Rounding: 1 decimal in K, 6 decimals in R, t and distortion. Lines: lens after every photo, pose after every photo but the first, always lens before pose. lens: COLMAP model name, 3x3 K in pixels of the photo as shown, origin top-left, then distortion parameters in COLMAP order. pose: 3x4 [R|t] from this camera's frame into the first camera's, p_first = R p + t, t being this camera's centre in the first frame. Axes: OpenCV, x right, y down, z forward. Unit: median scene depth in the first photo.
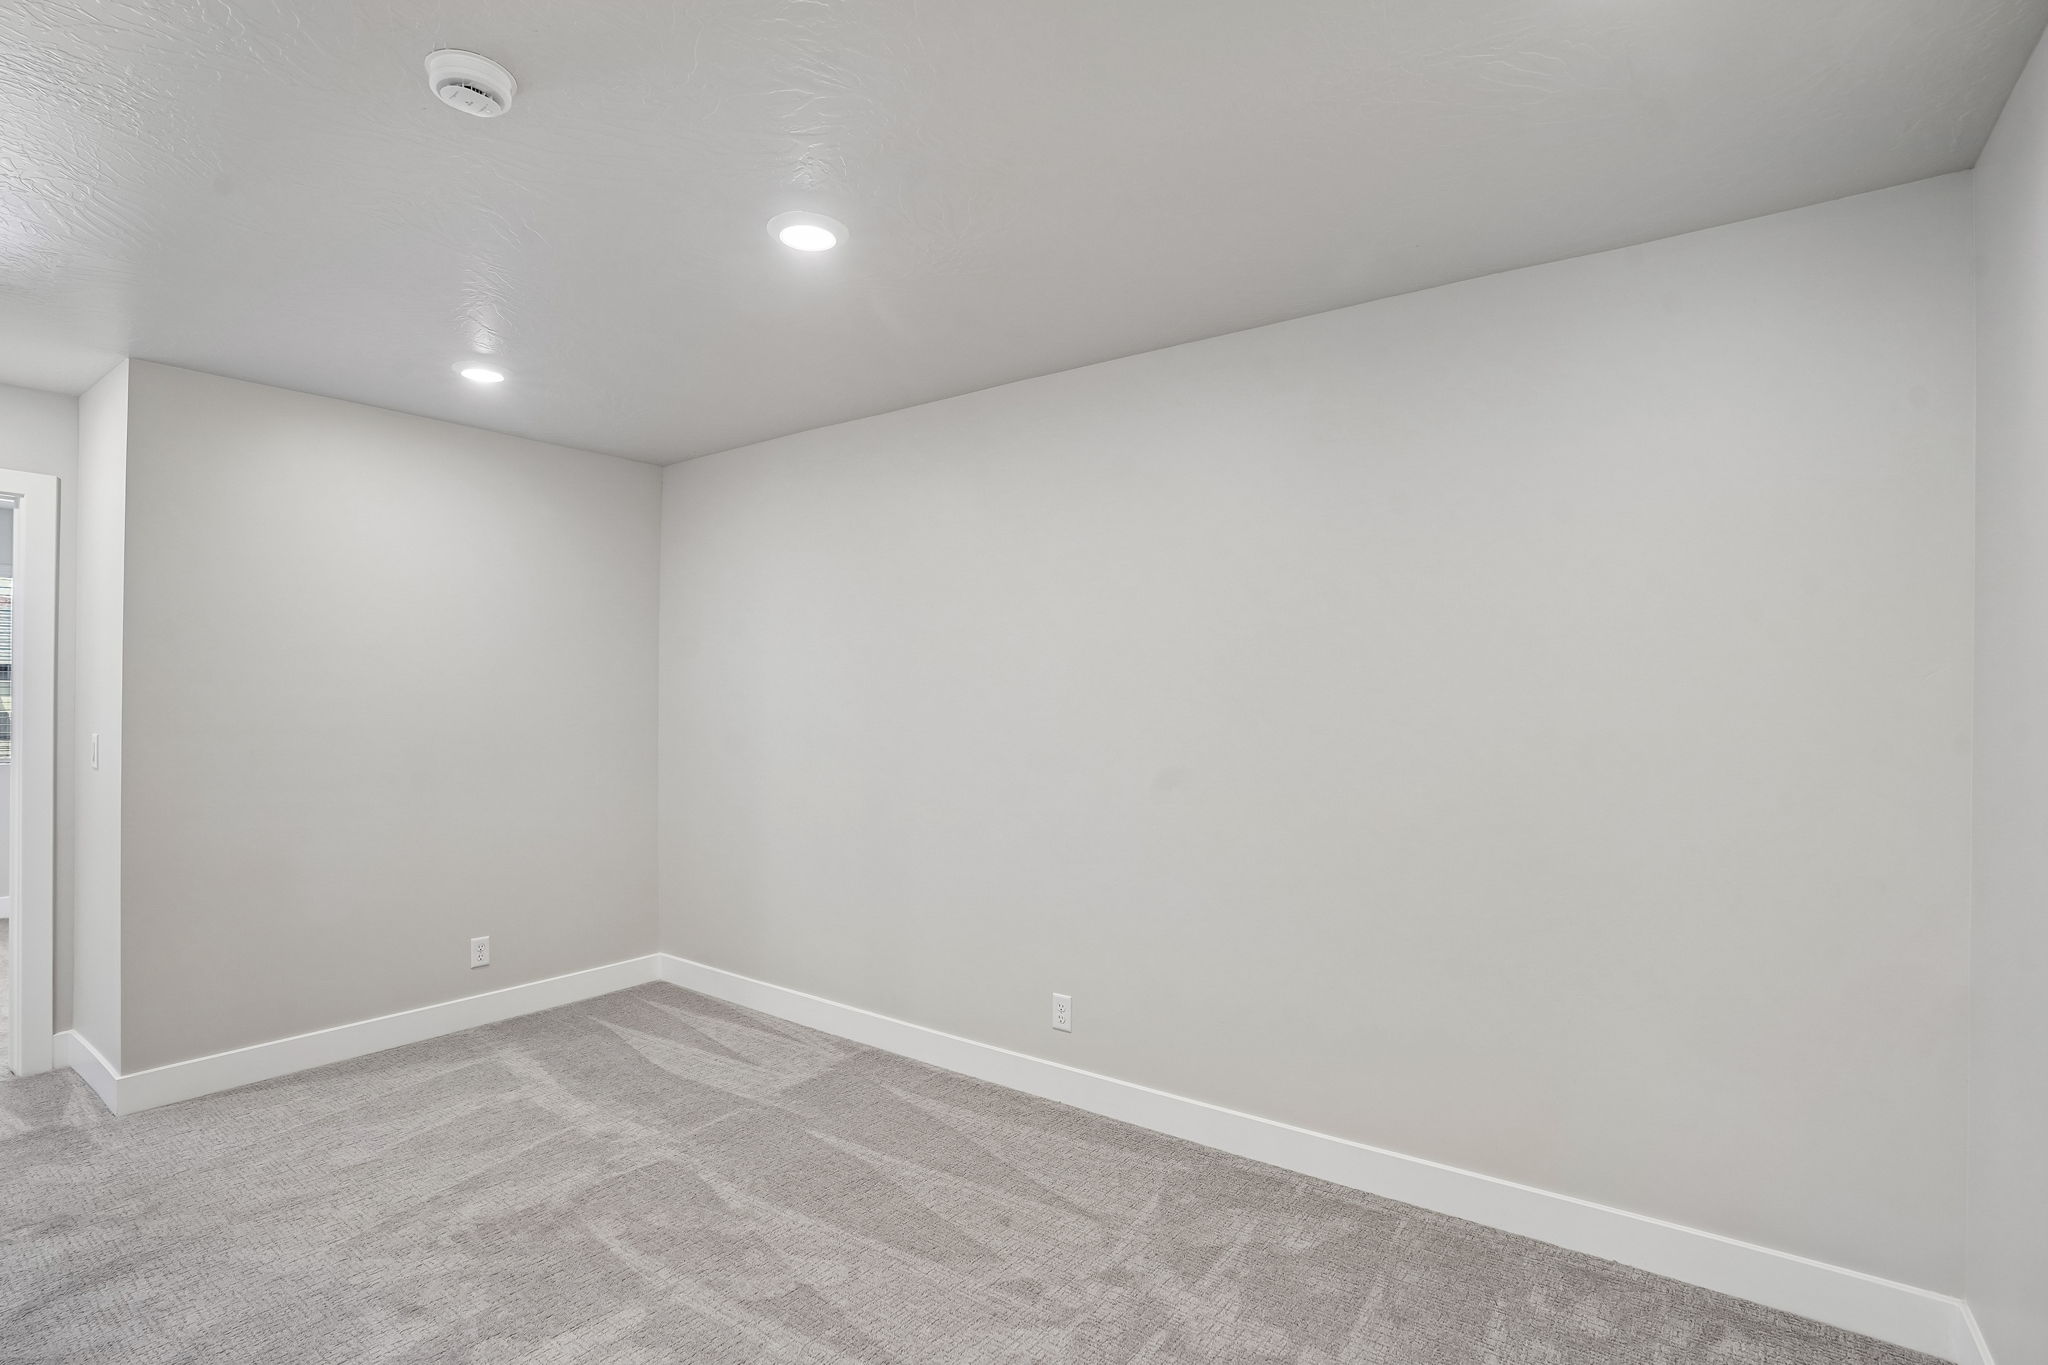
lens RADIAL K [[977.6, 0, 1016.3], [0, 977.6, 672.7], [0, 0, 1]] dist [-0.075996, 0.031342]
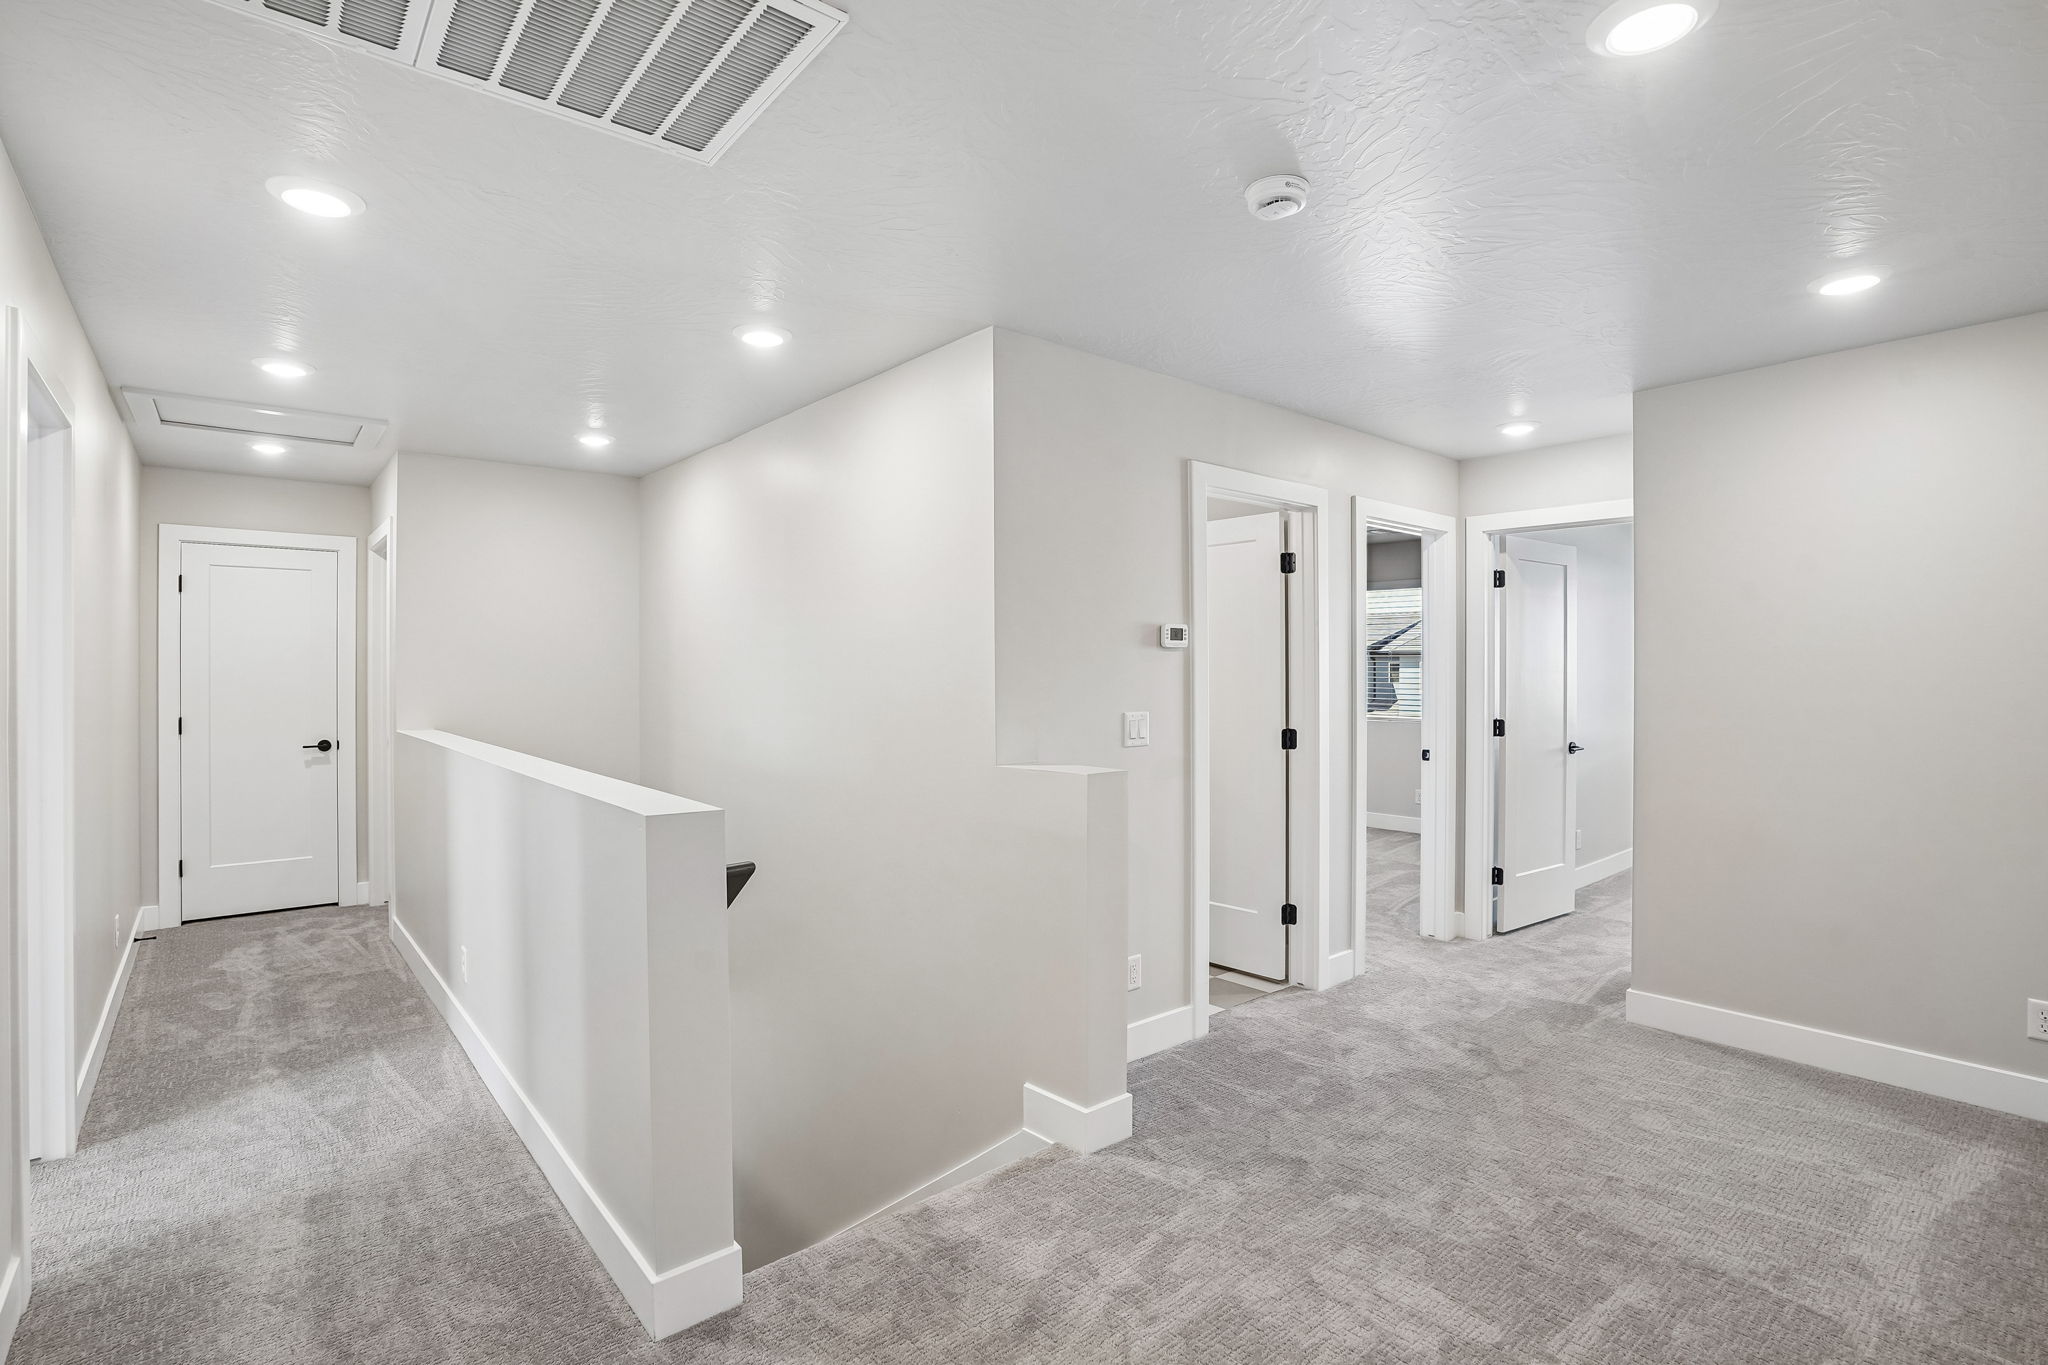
lens RADIAL K [[977.6, 0, 1016.3], [0, 977.6, 672.7], [0, 0, 1]] dist [-0.075996, 0.031342]
pose [[-0.211635, 0.004811, -0.977337, 0.403455], [0.025135, 0.999684, -0.000522, 0.003794], [0.977026, -0.024675, -0.211689, 0.494707]]
